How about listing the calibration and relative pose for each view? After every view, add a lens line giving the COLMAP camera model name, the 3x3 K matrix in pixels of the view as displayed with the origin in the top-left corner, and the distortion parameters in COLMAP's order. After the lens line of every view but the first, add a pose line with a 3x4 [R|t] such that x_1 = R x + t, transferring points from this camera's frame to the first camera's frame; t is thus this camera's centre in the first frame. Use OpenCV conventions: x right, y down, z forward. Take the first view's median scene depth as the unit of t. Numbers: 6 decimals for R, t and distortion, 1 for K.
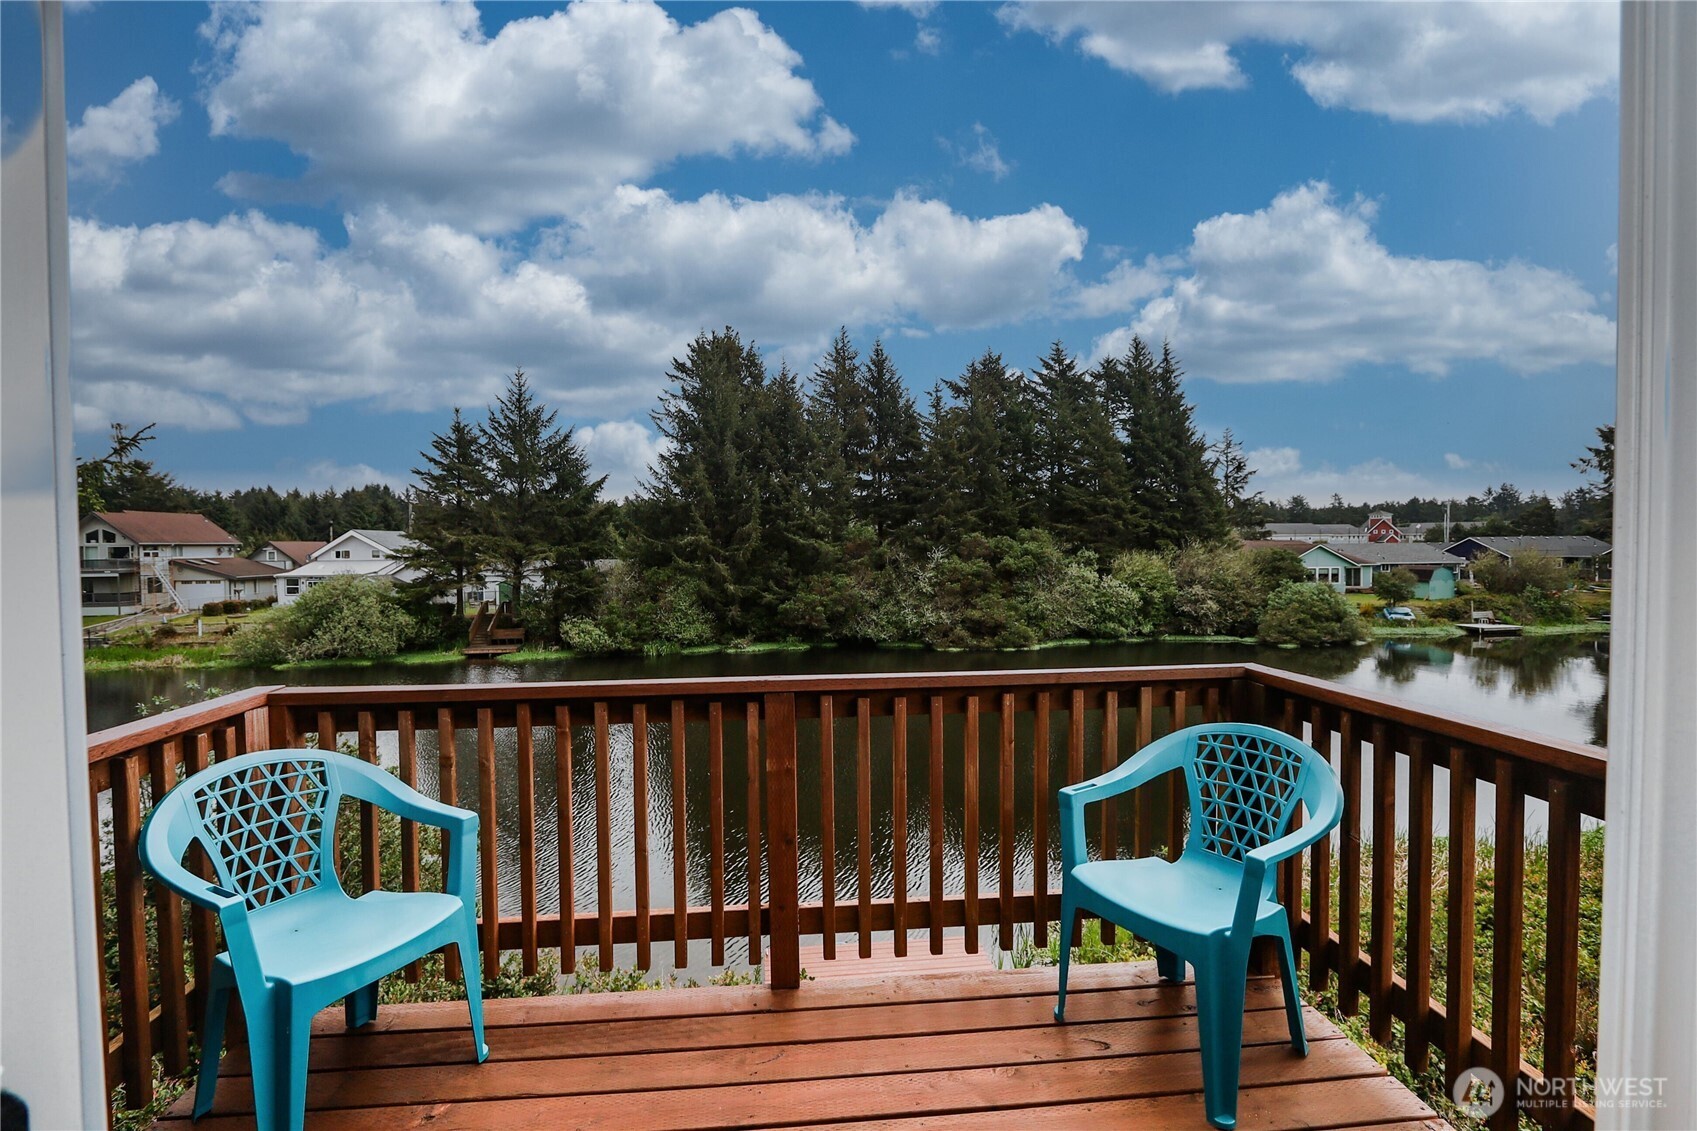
lens RADIAL K [[781.9, 0, 837.7], [0, 781.9, 563.3], [0, 0, 1]] dist [-0.019997, 0.004881]
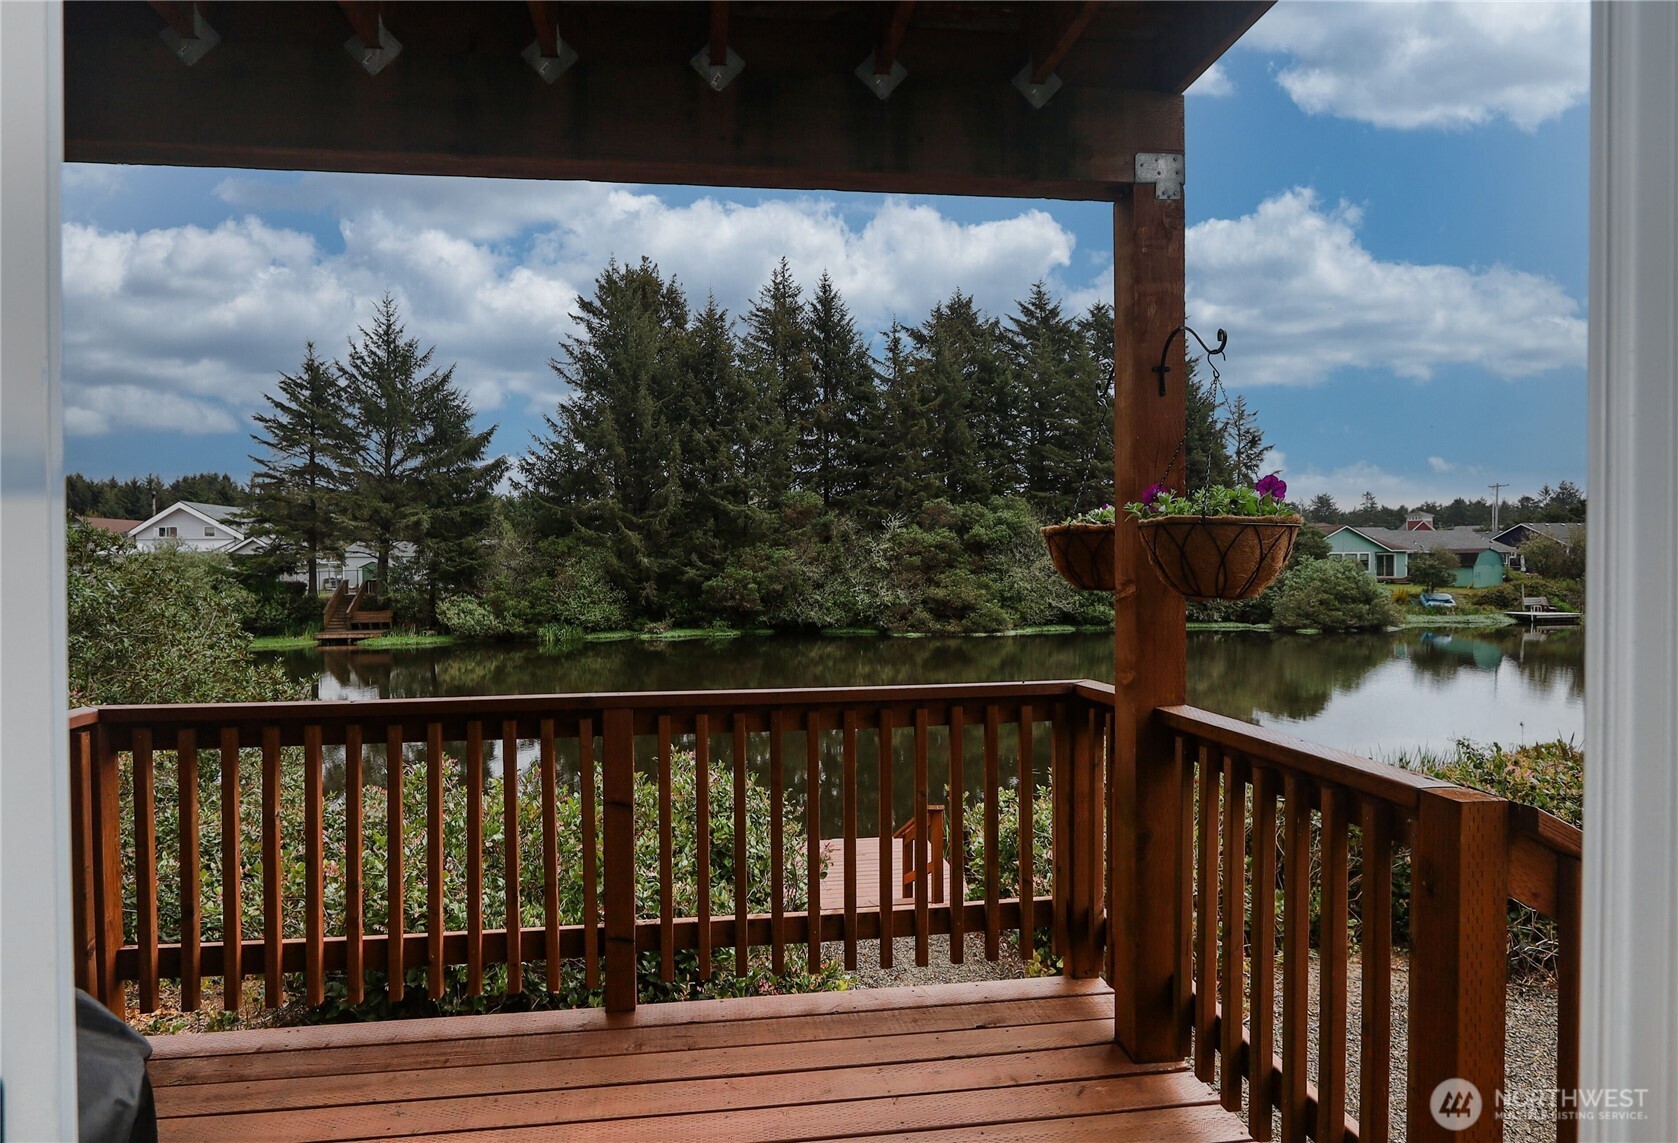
lens RADIAL K [[939.0, 0, 808.9], [0, 939.0, 574.2], [0, 0, 1]] dist [-0.019240, 0.009630]
pose [[0.999526, 0.003066, 0.030620, 0.005997], [-0.002913, 0.999983, -0.005032, 0.047134], [-0.030635, 0.004940, 0.999518, 0.001648]]
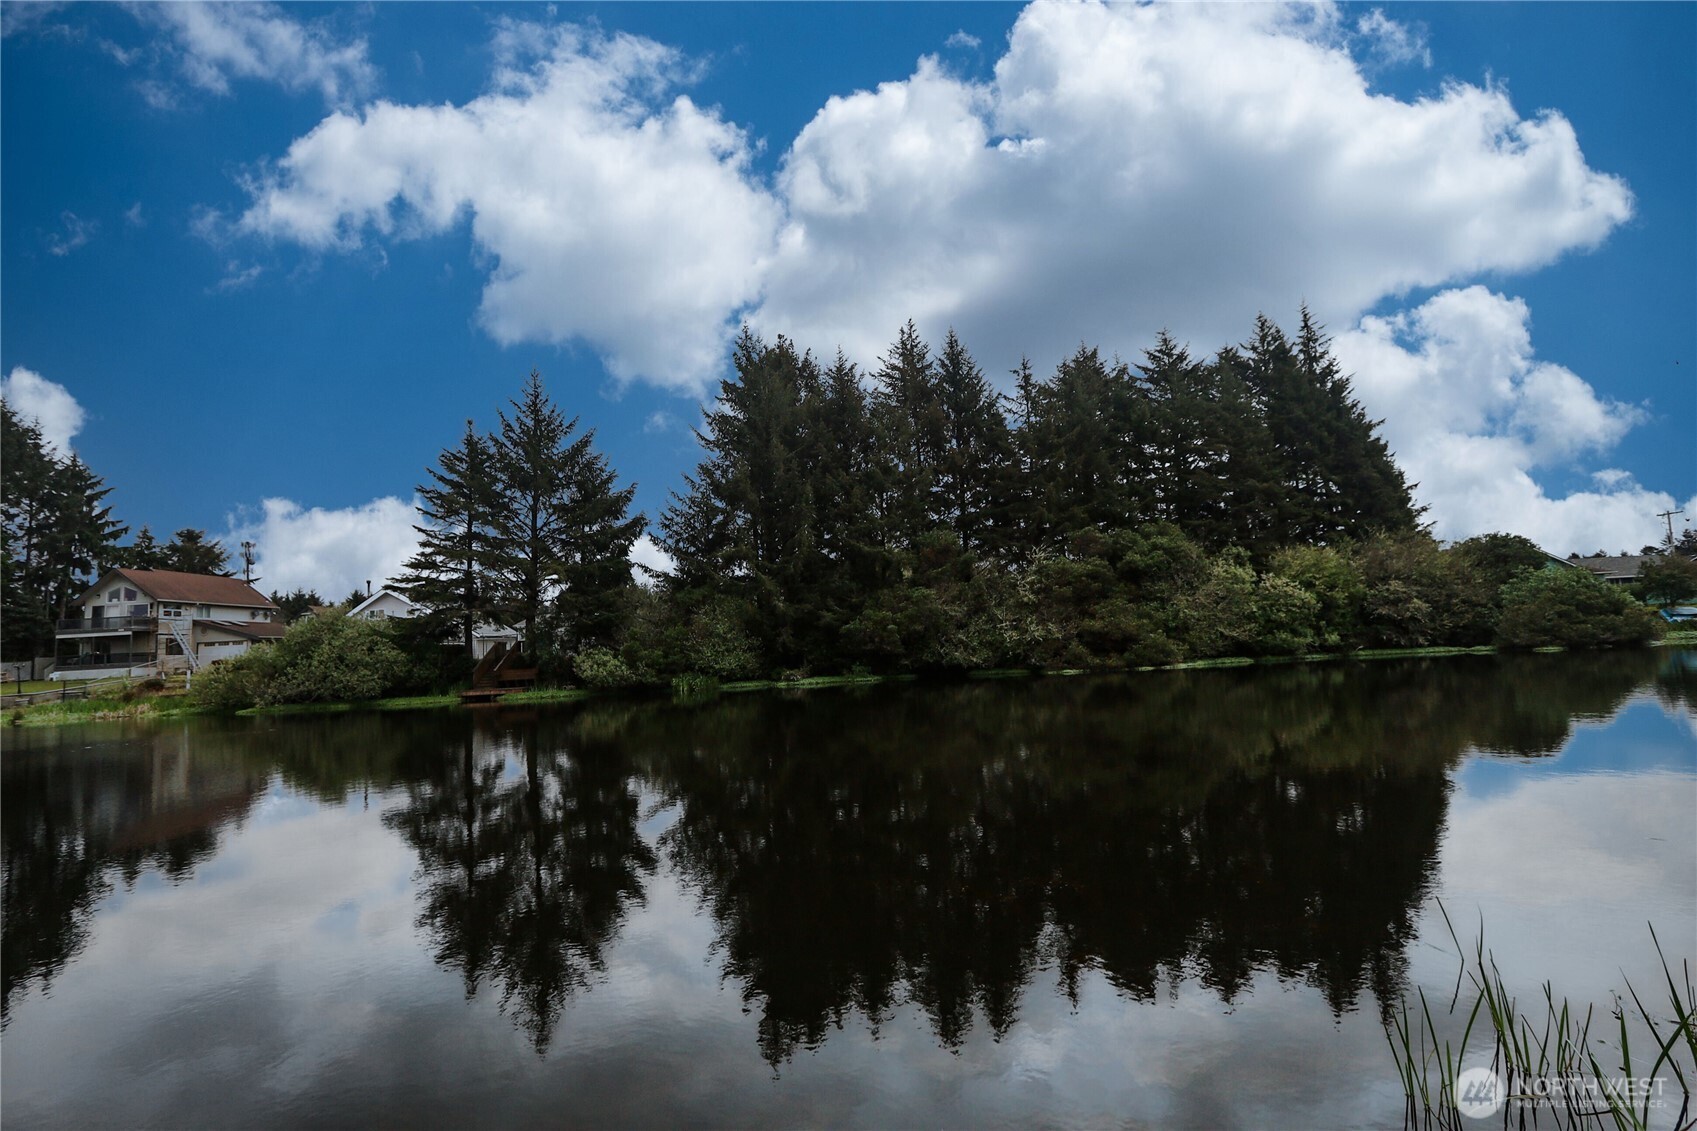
lens RADIAL K [[781.9, 0, 837.0], [0, 781.9, 565.1], [0, 0, 1]] dist [-0.019997, 0.004881]
pose [[0.992113, -0.050799, -0.114592, 0.014996], [0.036187, 0.991349, -0.126168, 0.088021], [0.120010, 0.121026, 0.985368, 0.198022]]
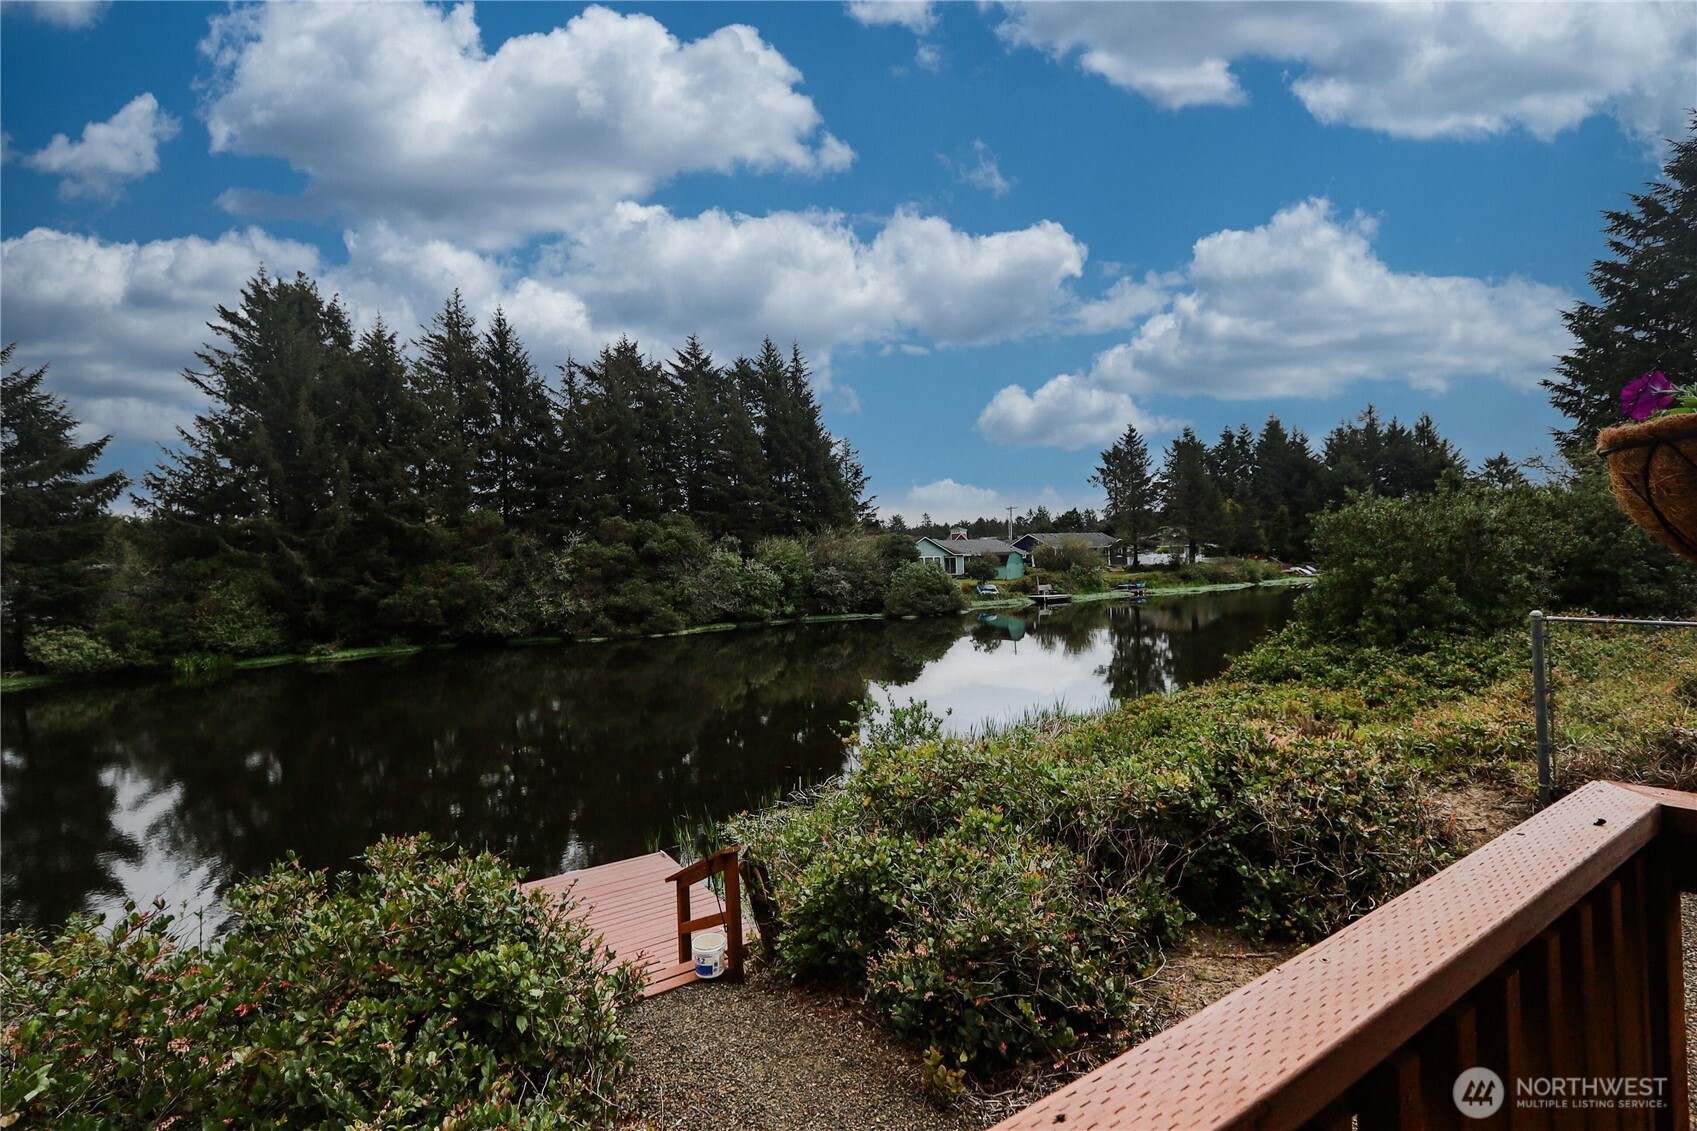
lens RADIAL K [[781.9, 0, 836.0], [0, 781.9, 564.8], [0, 0, 1]] dist [-0.019997, 0.004881]
pose [[0.897074, -0.022308, 0.441316, -0.002118], [0.034531, 0.999210, -0.019684, 0.046416], [-0.440528, 0.032897, 0.897136, 0.043729]]
